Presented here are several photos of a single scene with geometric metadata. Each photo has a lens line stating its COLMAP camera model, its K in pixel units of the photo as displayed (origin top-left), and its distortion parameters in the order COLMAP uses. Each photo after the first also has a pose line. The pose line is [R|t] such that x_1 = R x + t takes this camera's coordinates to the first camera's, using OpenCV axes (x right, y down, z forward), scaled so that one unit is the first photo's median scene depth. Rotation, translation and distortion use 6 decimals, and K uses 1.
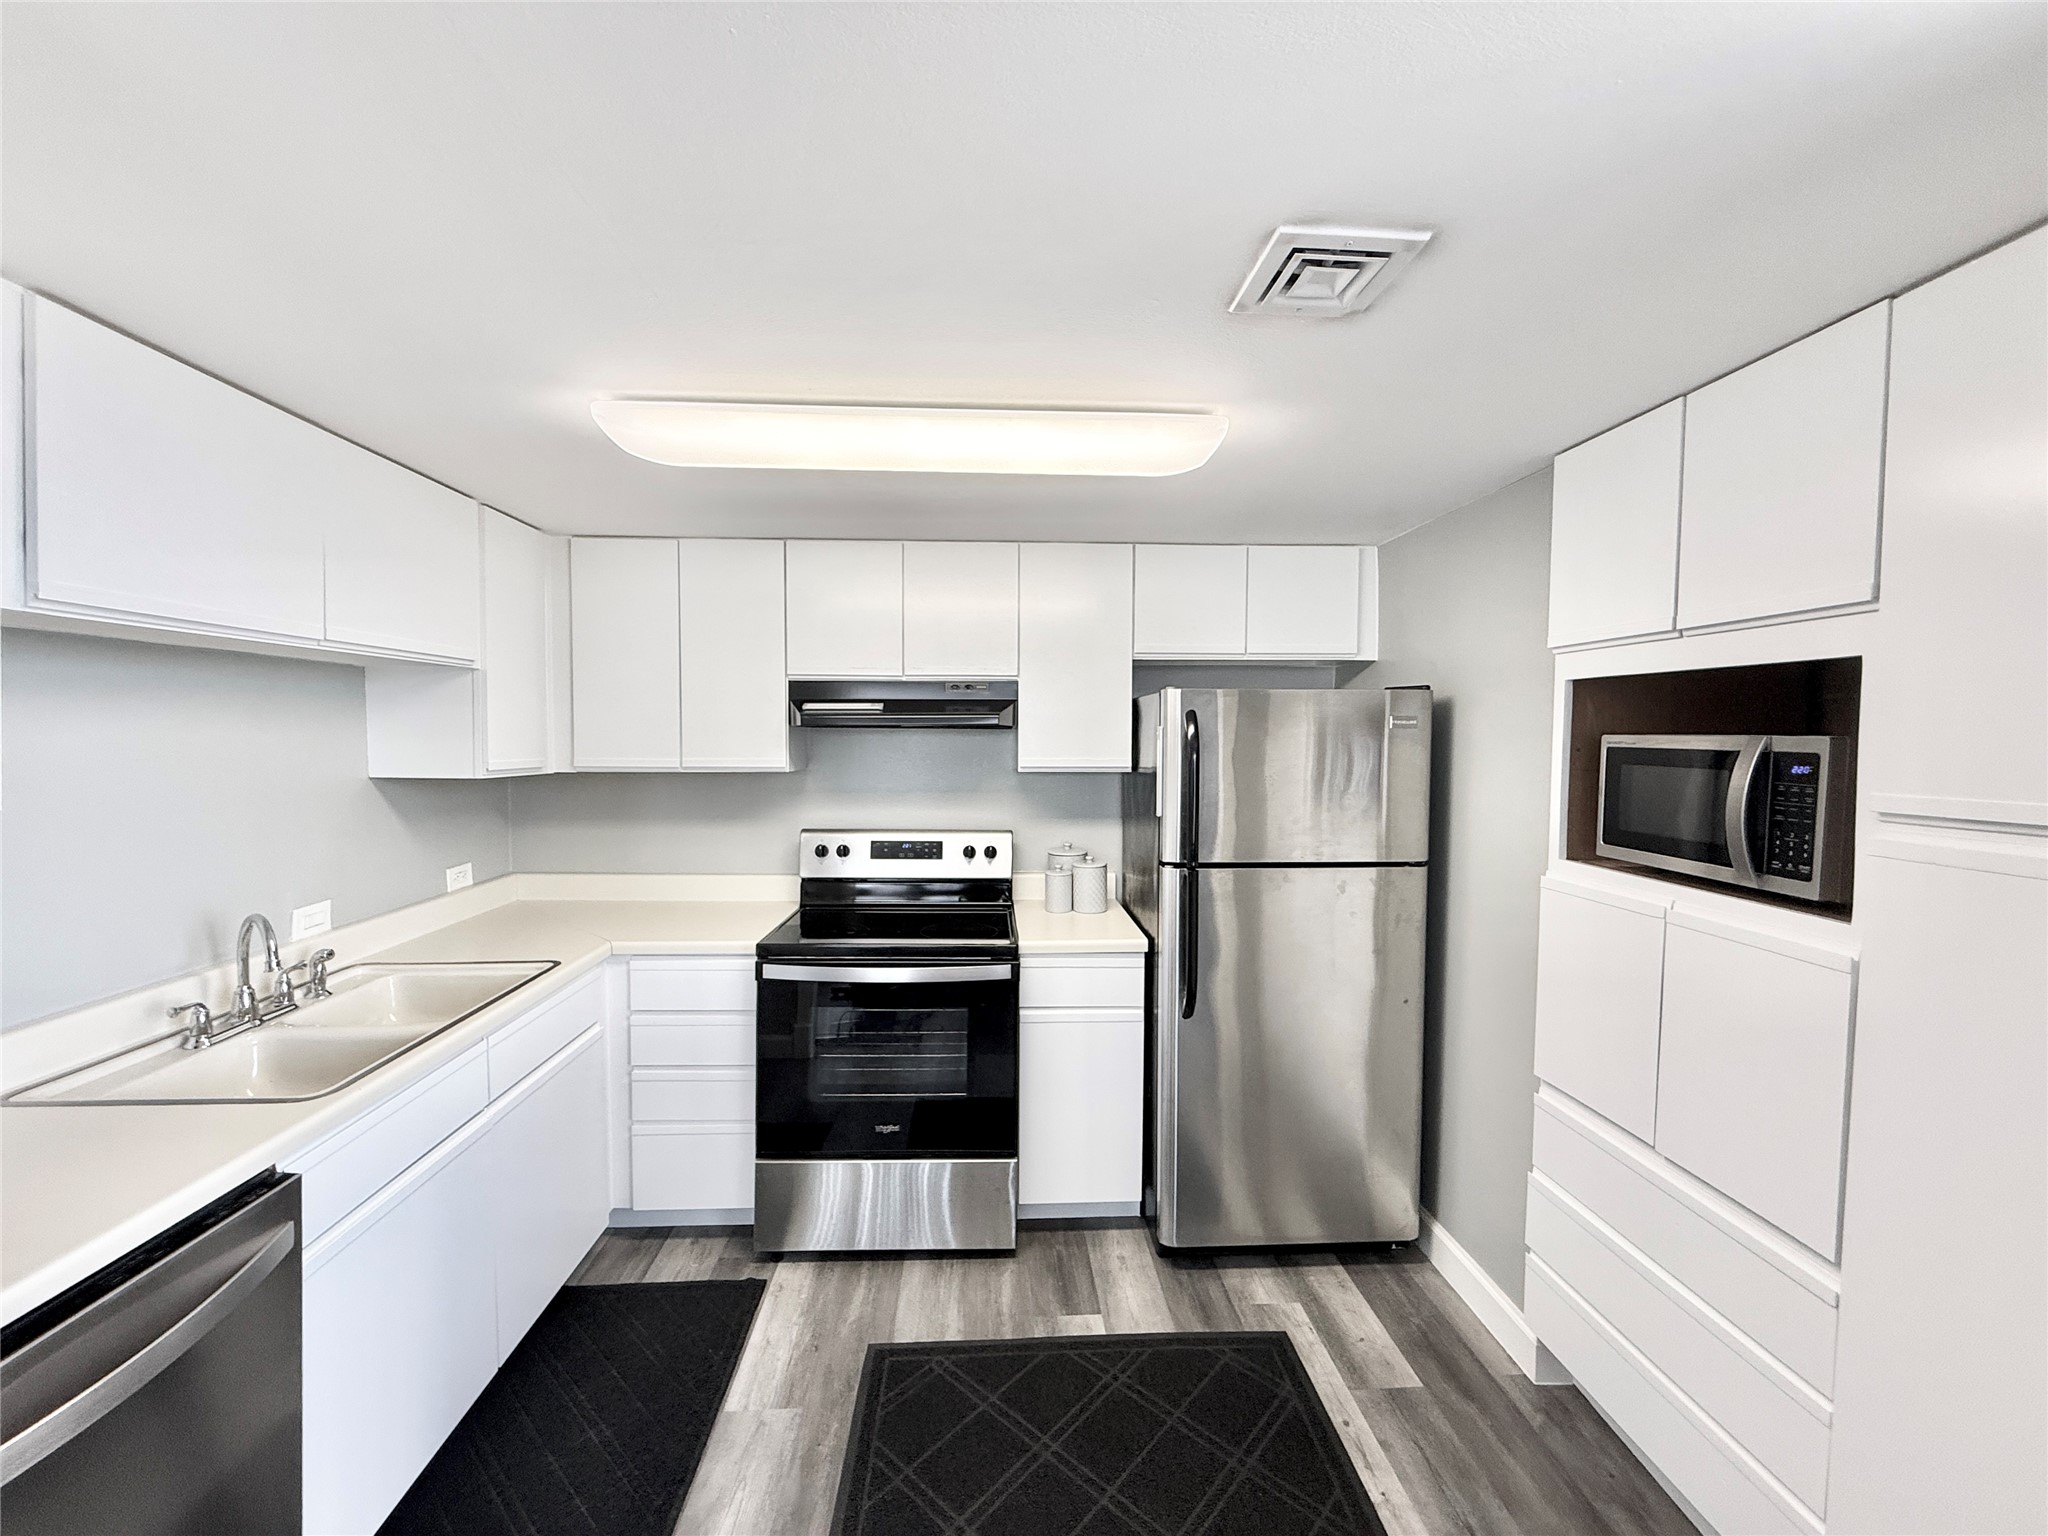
lens RADIAL K [[813.1, 0, 1020.0], [0, 813.1, 766.5], [0, 0, 1]] dist [0.000229, -0.000048]
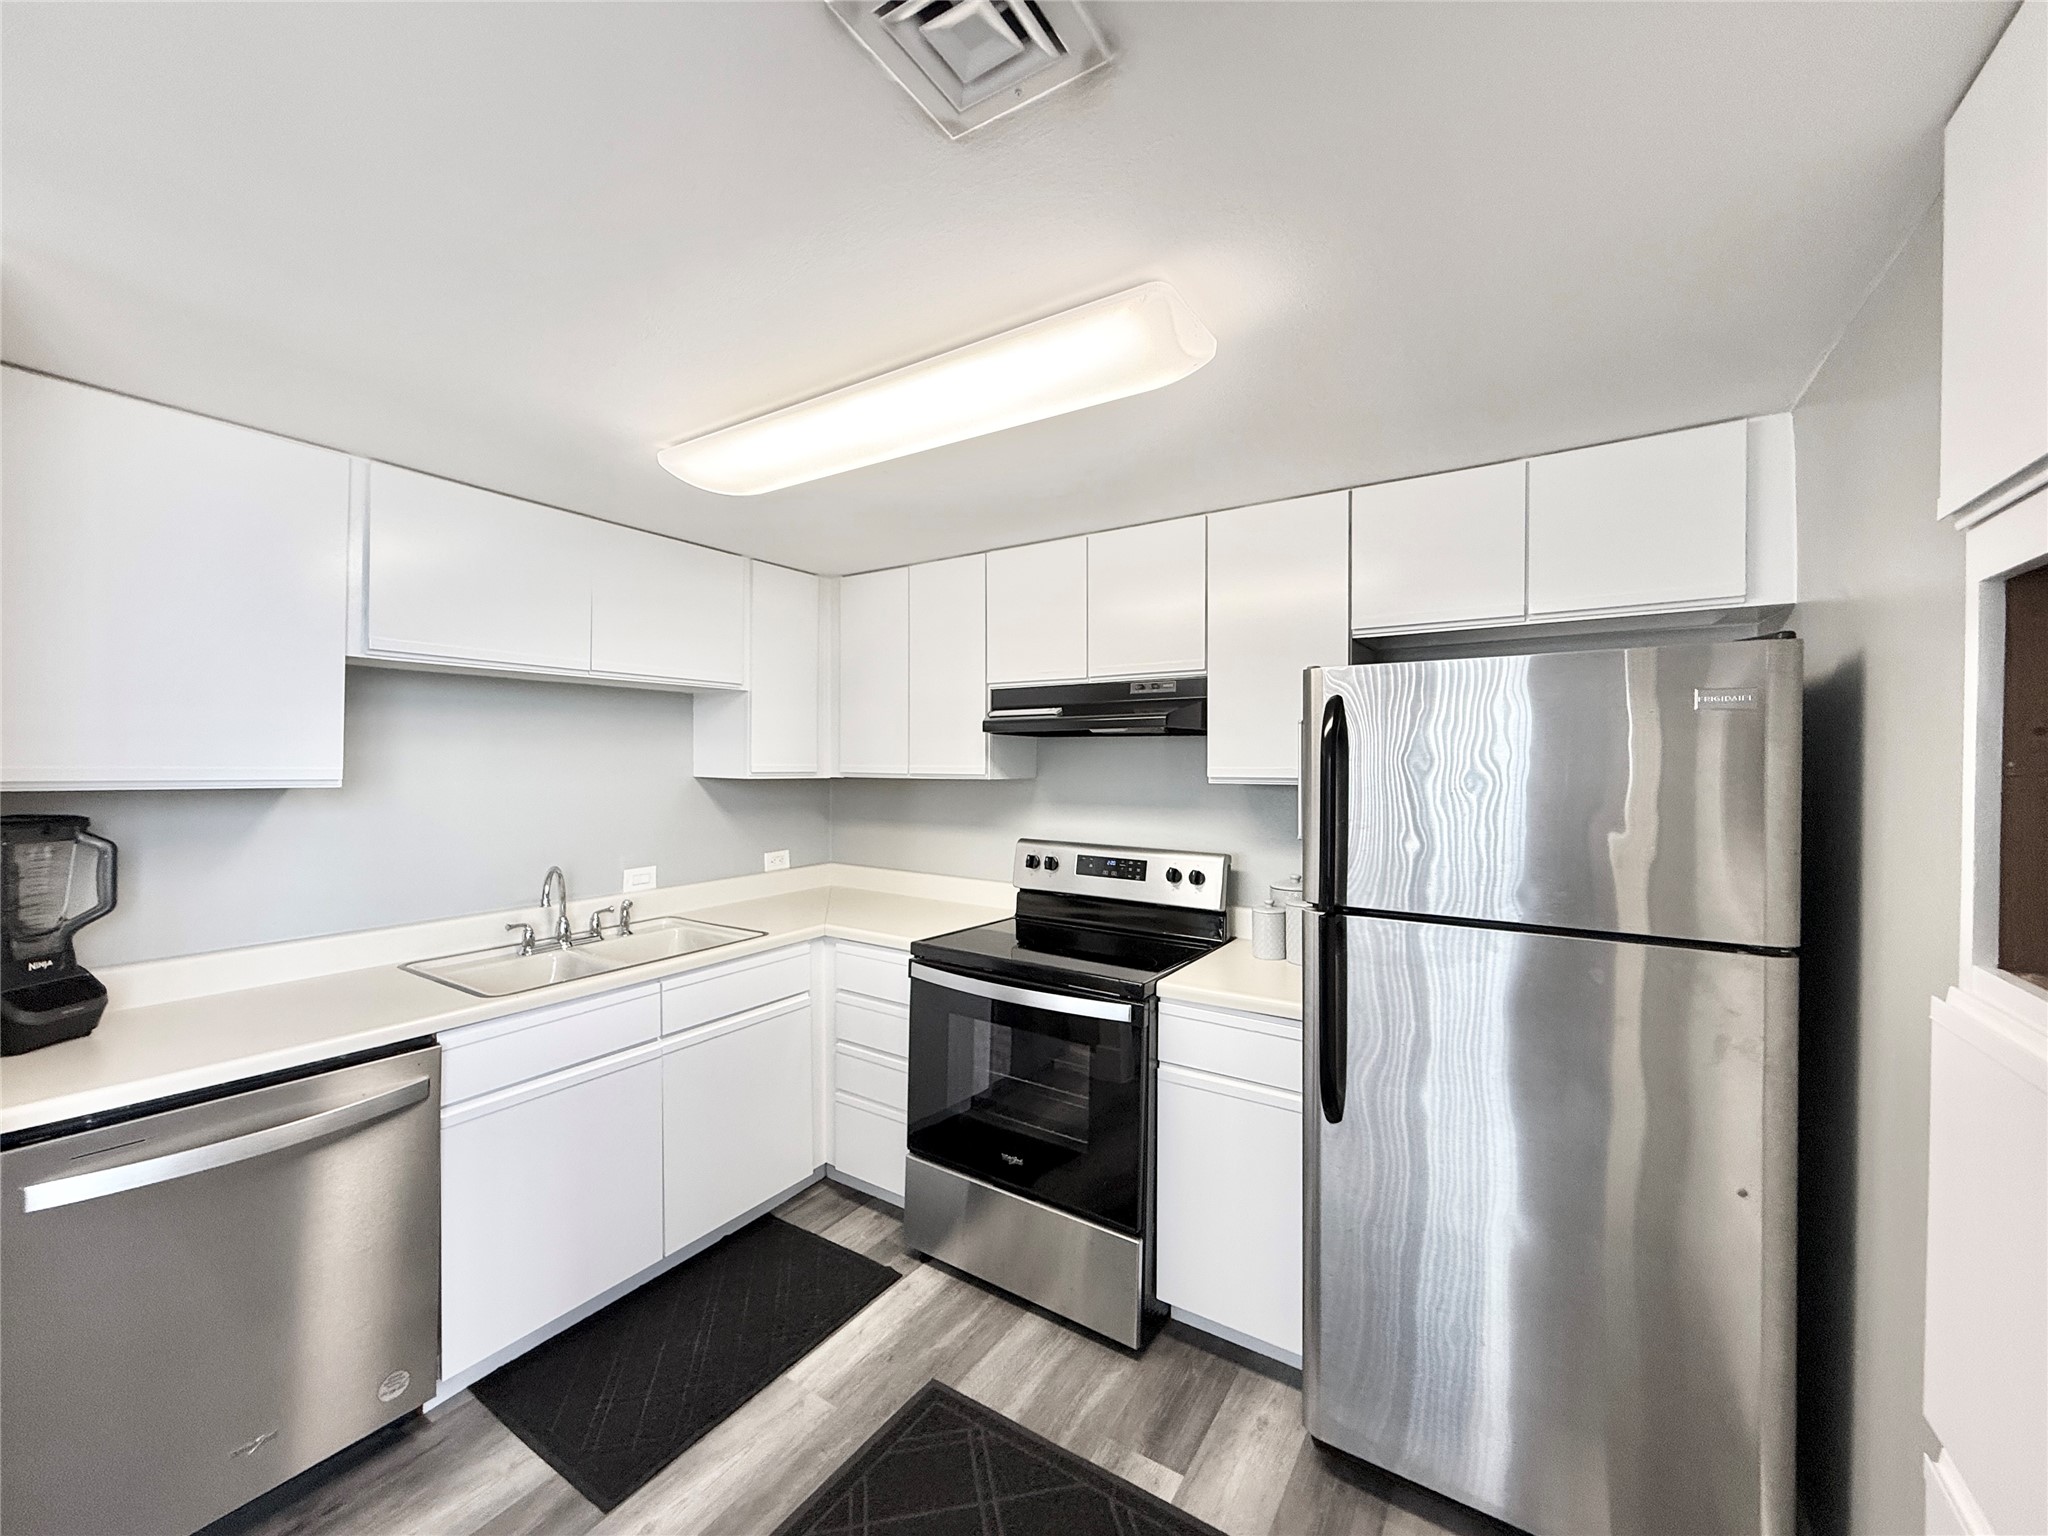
lens RADIAL K [[813.1, 0, 1019.6], [0, 813.1, 767.4], [0, 0, 1]] dist [0.000229, -0.000048]
pose [[0.807928, 0.002966, -0.589274, 0.396914], [-0.023857, 0.999332, -0.027680, 0.021668], [0.588798, 0.036422, 0.807459, 0.238338]]
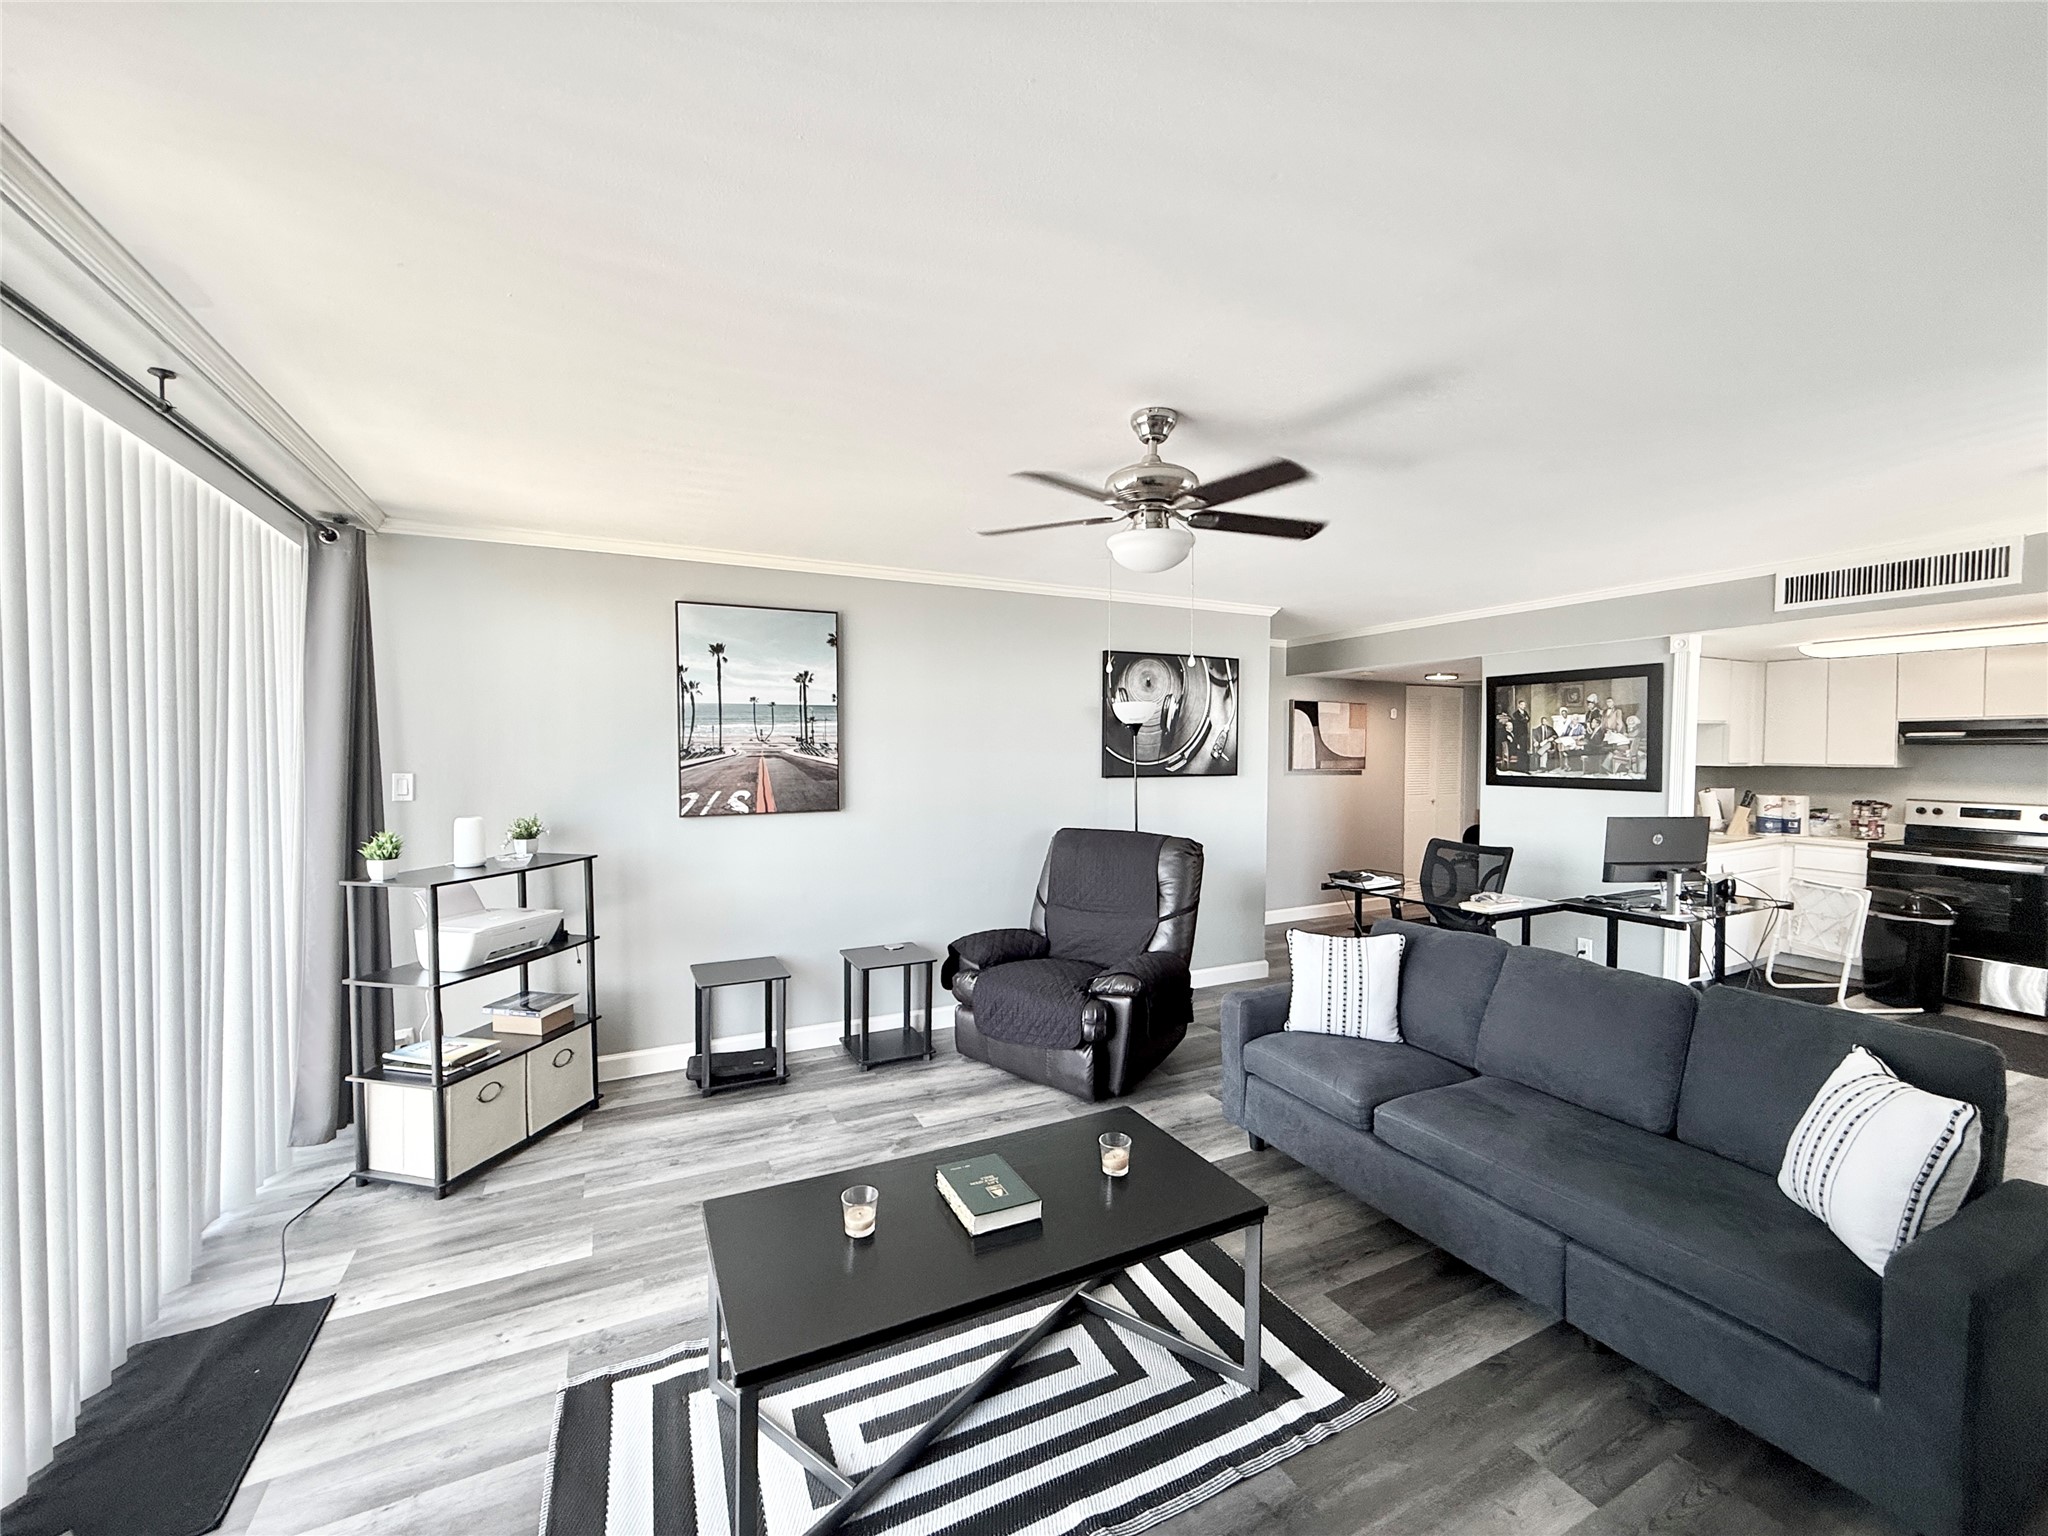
lens RADIAL K [[813.1, 0, 1020.1], [0, 813.1, 769.0], [0, 0, 1]] dist [0.000229, -0.000048]
pose [[0.398035, 0.021139, -0.917127, 0.801115], [-0.033355, 0.999407, 0.008560, 0.075679], [0.916764, 0.027184, 0.398504, -2.050256]]
